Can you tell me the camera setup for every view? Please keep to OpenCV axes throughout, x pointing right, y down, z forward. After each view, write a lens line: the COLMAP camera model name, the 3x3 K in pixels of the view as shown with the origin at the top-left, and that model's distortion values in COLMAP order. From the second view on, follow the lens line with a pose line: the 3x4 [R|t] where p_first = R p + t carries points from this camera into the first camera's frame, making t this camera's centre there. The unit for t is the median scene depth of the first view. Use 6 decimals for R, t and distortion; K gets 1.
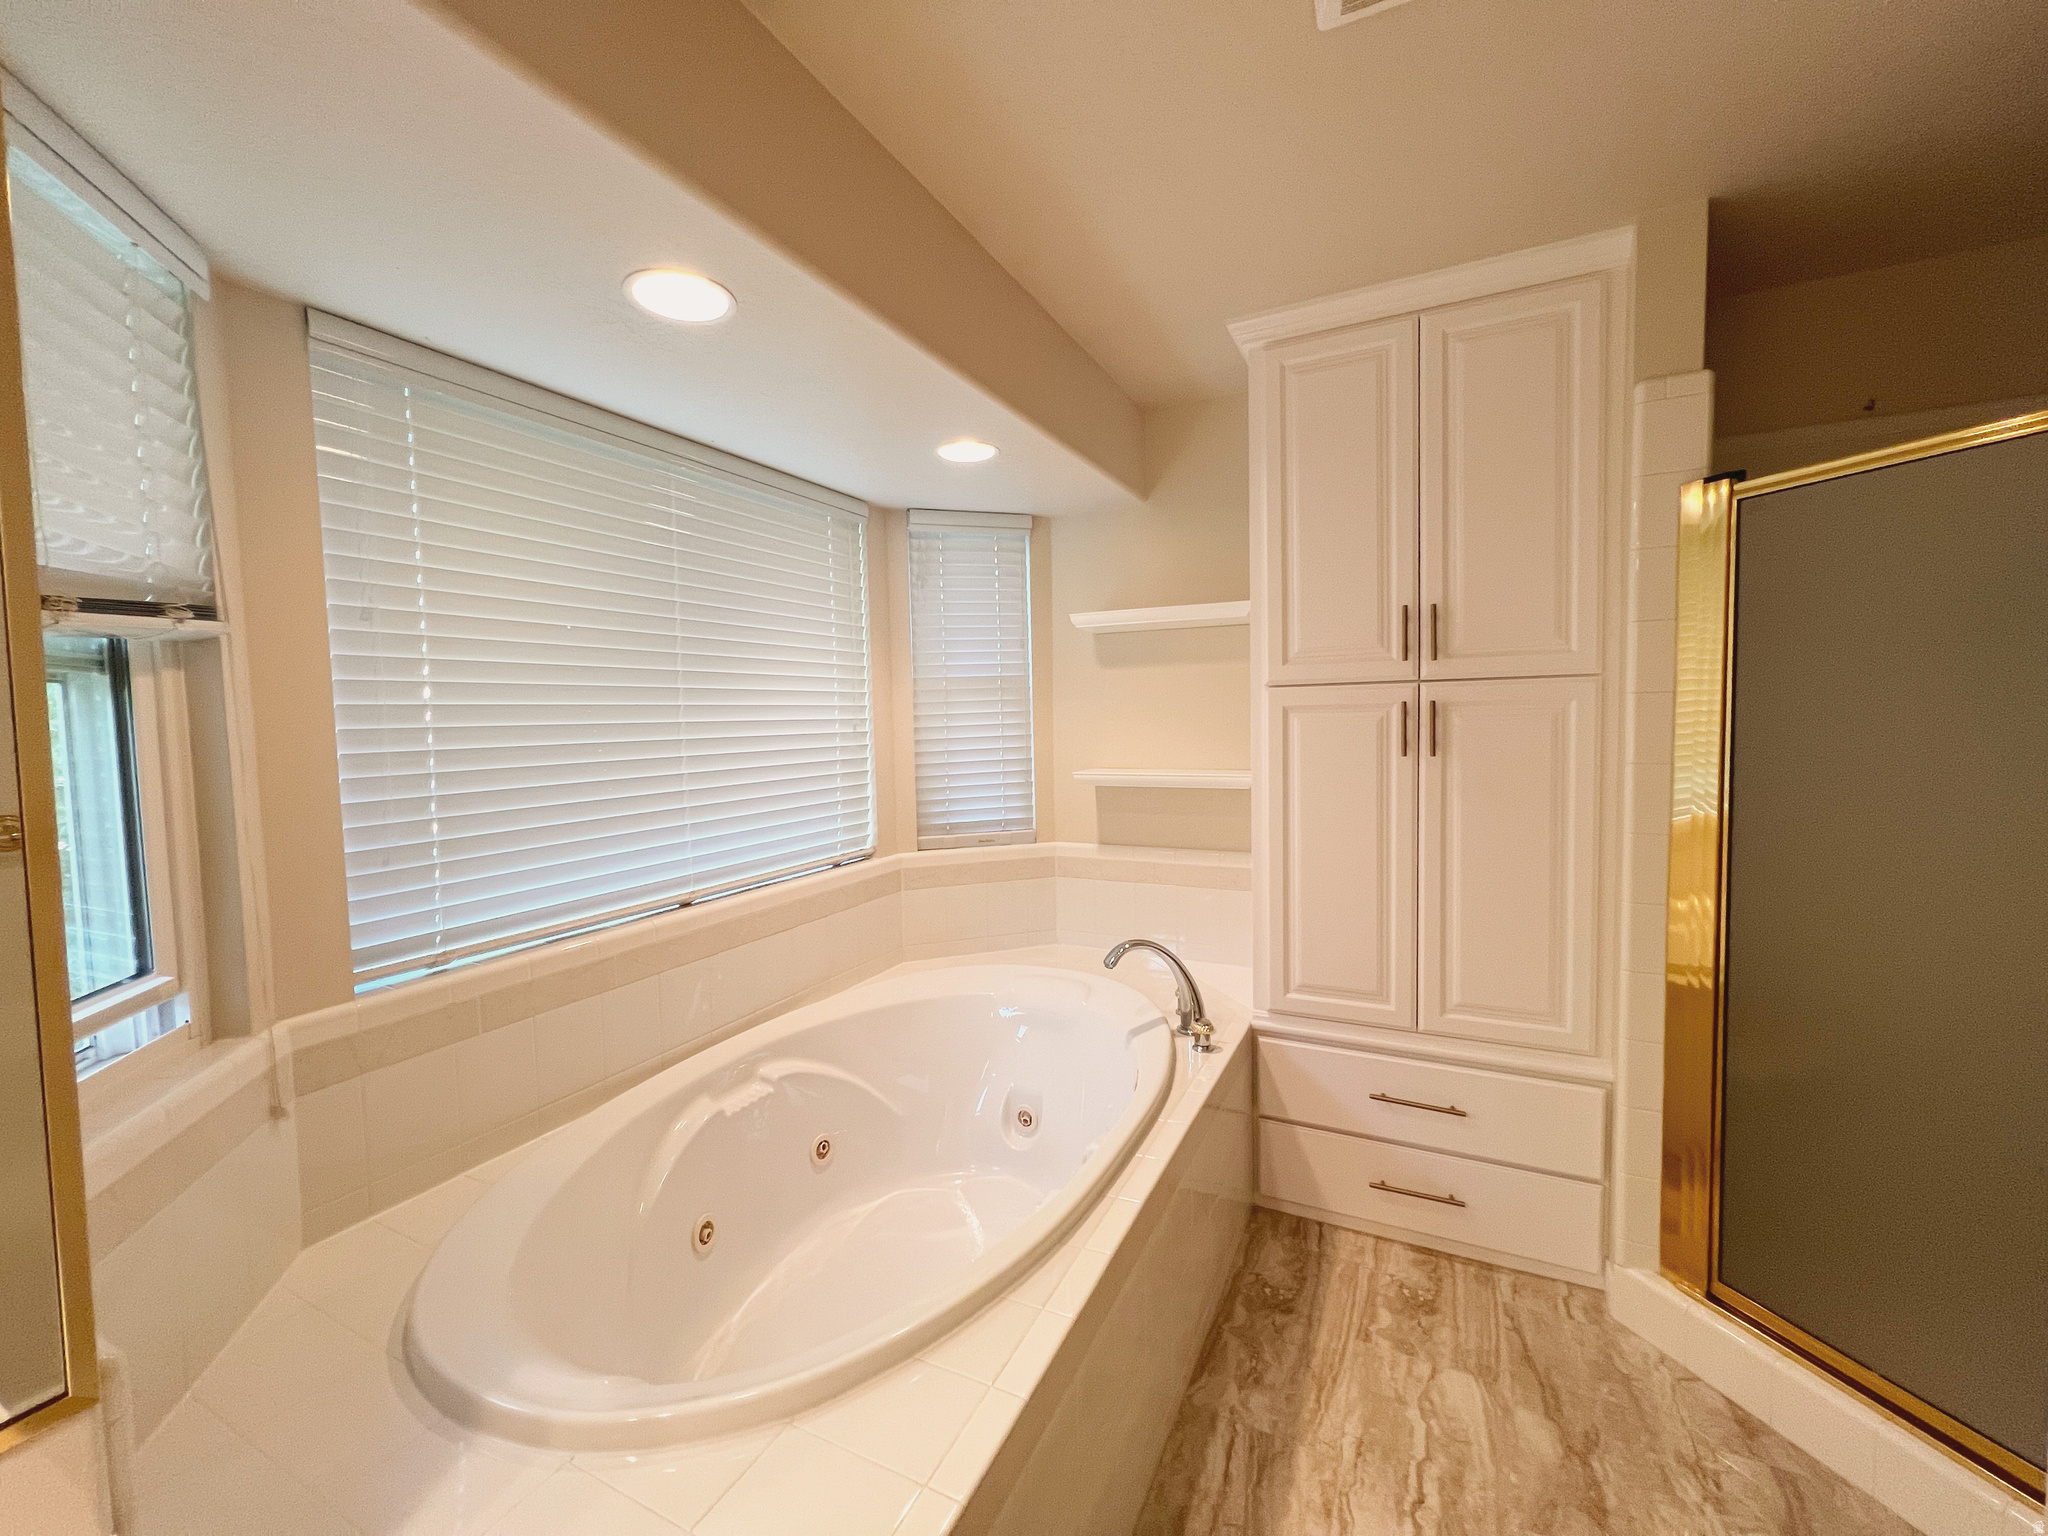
lens RADIAL K [[818.8, 0, 1020.2], [0, 818.8, 763.8], [0, 0, 1]] dist [-0.000414, 0.000306]
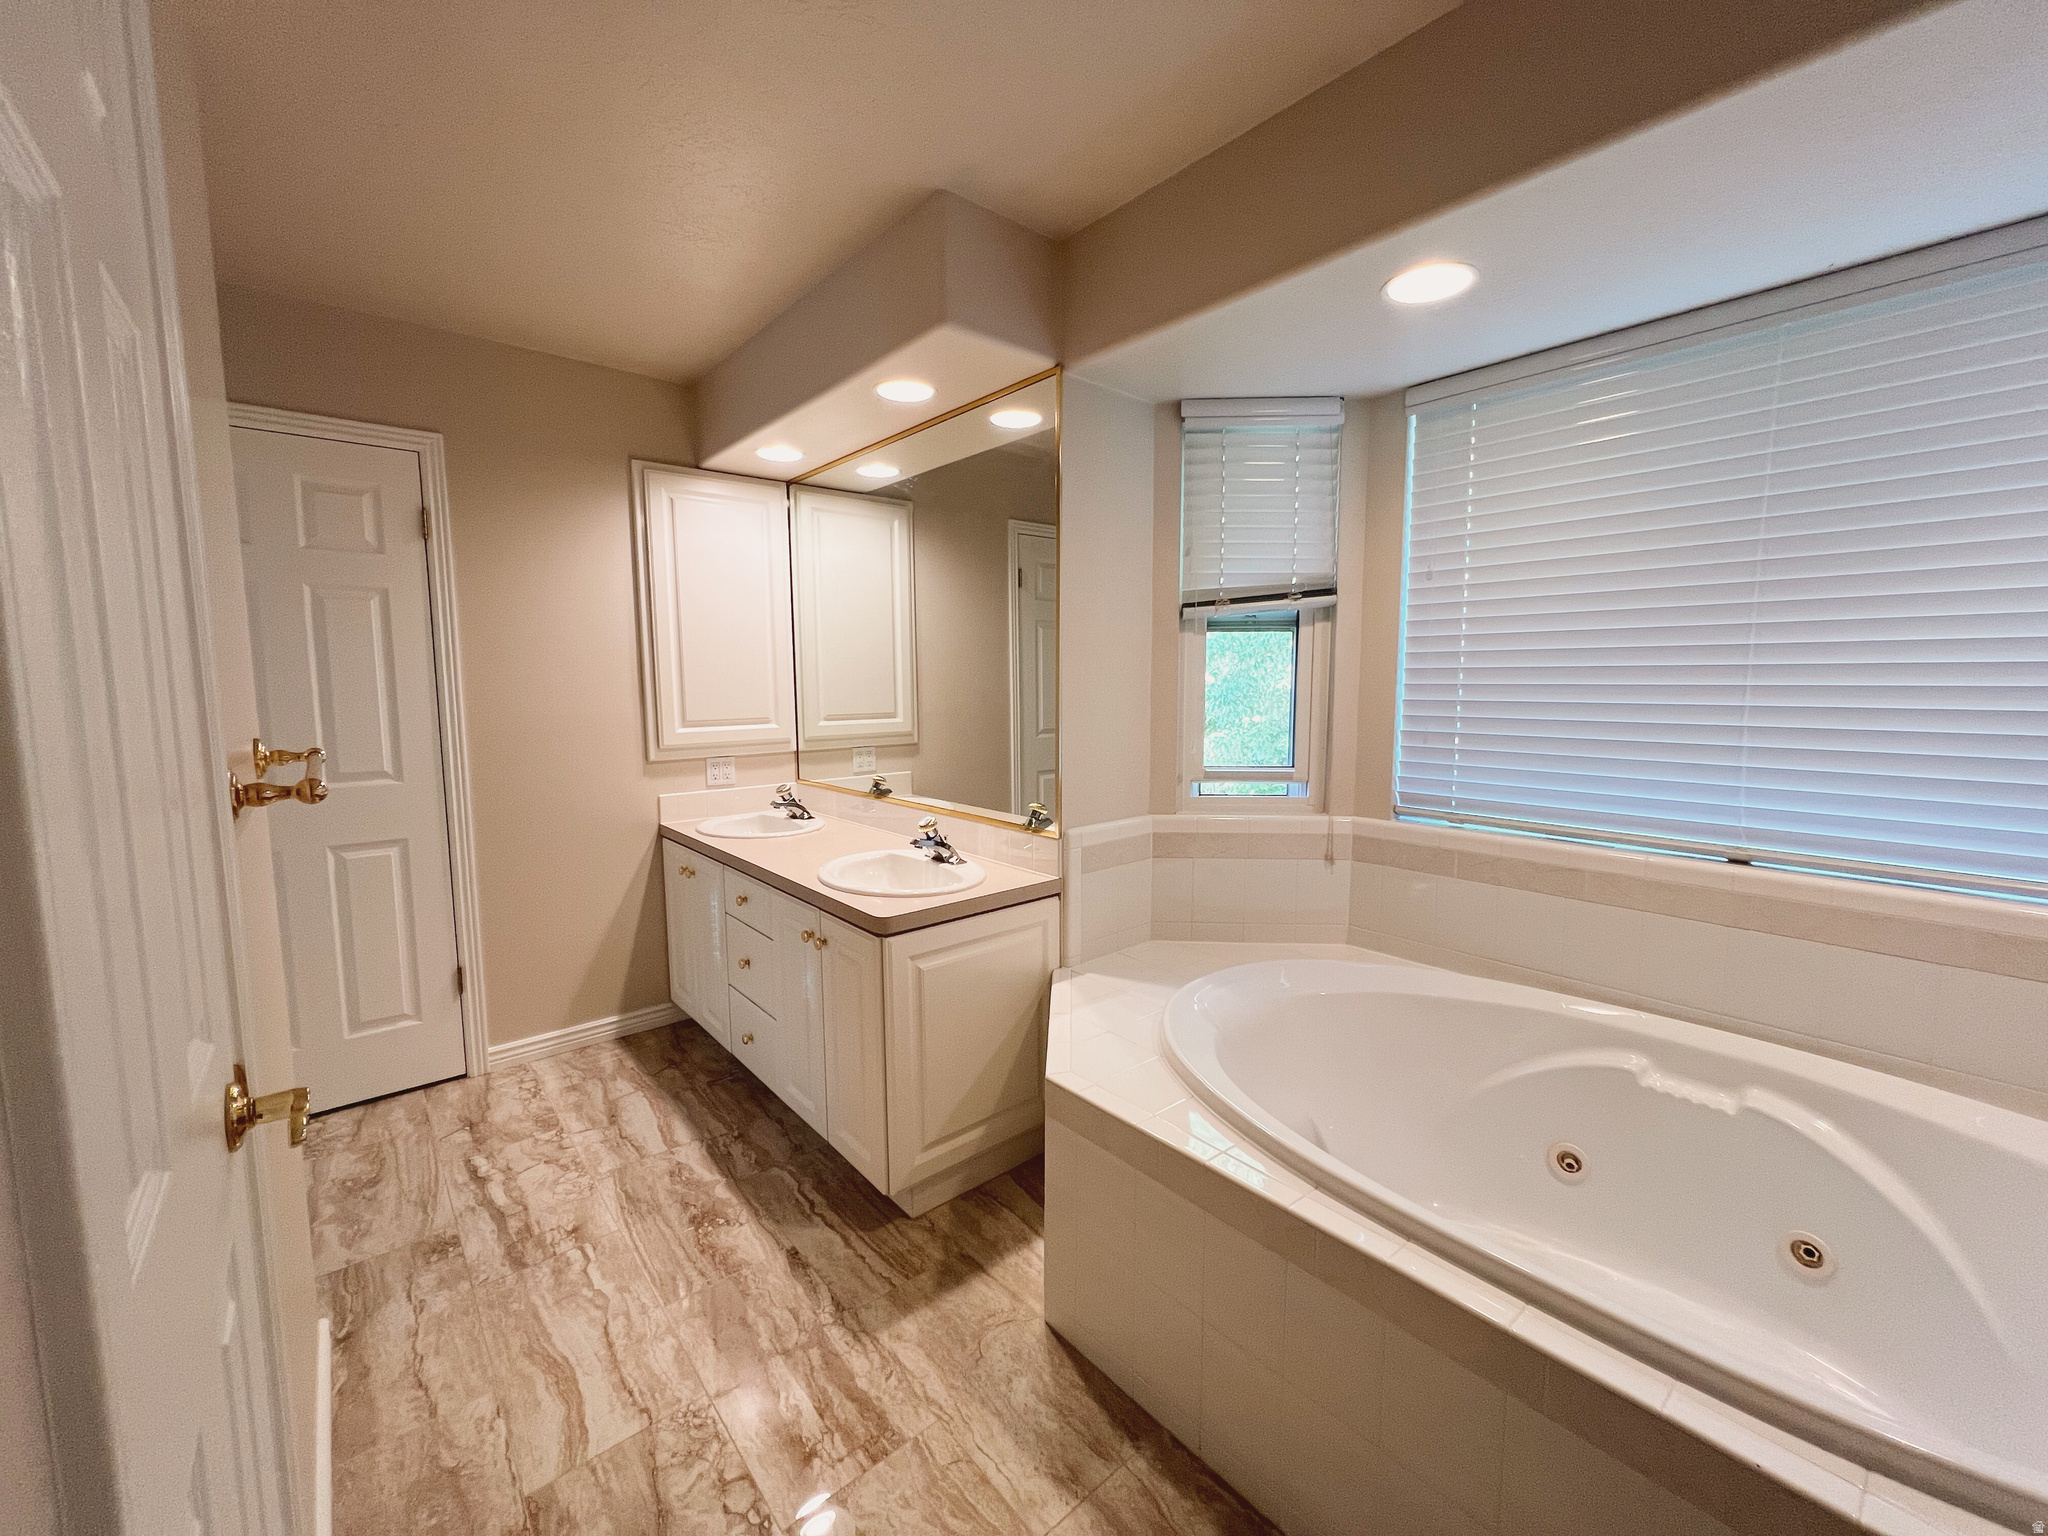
lens RADIAL K [[818.8, 0, 1020.2], [0, 818.8, 763.8], [0, 0, 1]] dist [-0.000414, 0.000306]
pose [[-0.383057, 0.123086, -0.915488, 0.945212], [-0.040270, 0.987915, 0.149673, -0.035960], [0.922847, 0.094200, -0.373471, 0.924001]]
